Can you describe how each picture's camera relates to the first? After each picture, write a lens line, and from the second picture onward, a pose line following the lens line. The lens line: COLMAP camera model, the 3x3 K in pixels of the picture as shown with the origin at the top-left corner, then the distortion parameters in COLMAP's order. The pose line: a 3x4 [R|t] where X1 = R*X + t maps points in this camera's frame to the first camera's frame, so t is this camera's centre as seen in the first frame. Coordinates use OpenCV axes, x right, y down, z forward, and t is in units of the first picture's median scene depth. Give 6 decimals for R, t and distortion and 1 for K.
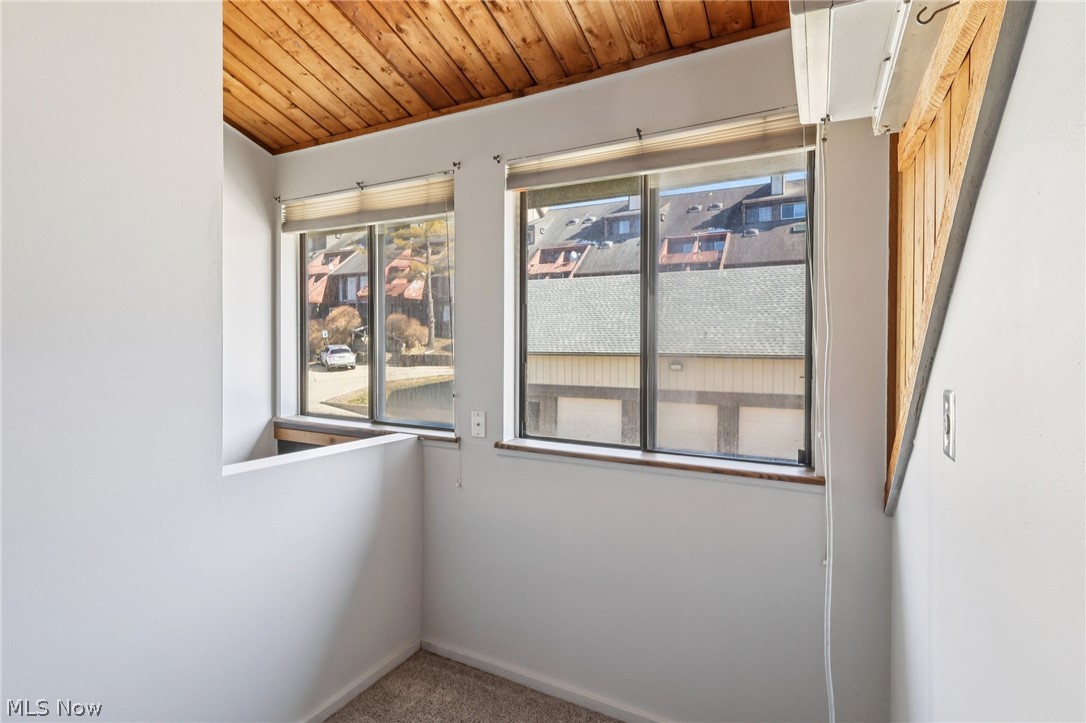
lens RADIAL K [[535.0, 0, 543.9], [0, 535.0, 351.4], [0, 0, 1]] dist [0.002156, 0.000046]
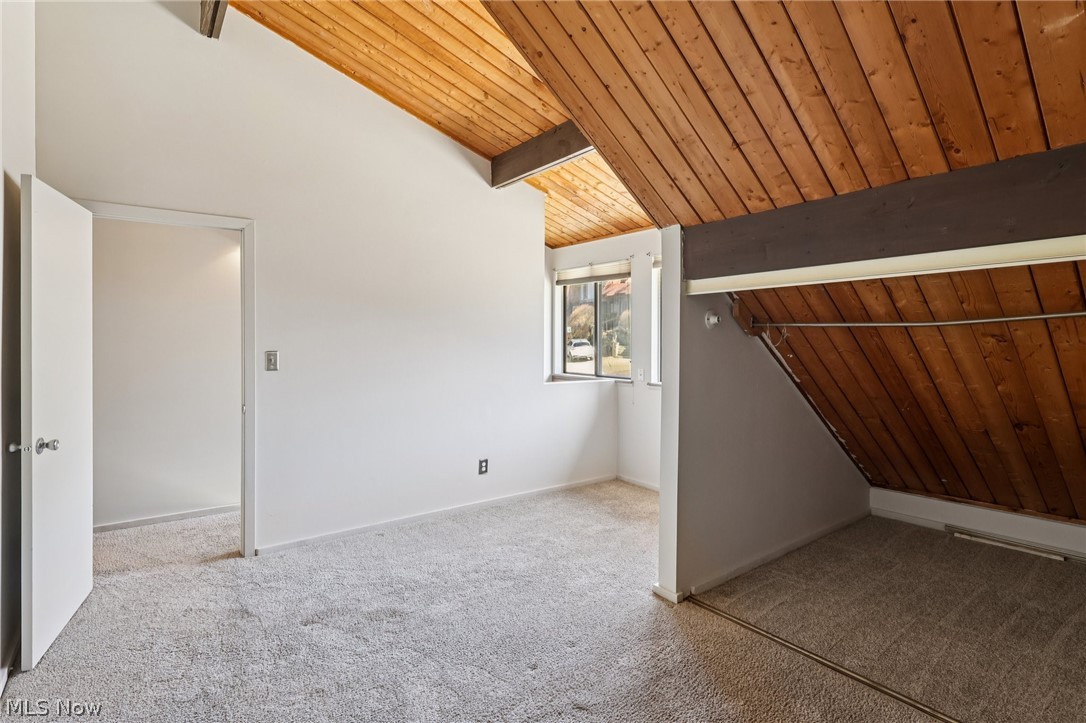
lens RADIAL K [[524.2, 0, 543.6], [0, 524.2, 357.5], [0, 0, 1]] dist [0.001966, 0.000622]
pose [[0.906657, 0.010162, -0.421745, 0.363265], [-0.000164, 0.999718, 0.023735, 0.012592], [0.421868, -0.021450, 0.906404, -0.961983]]
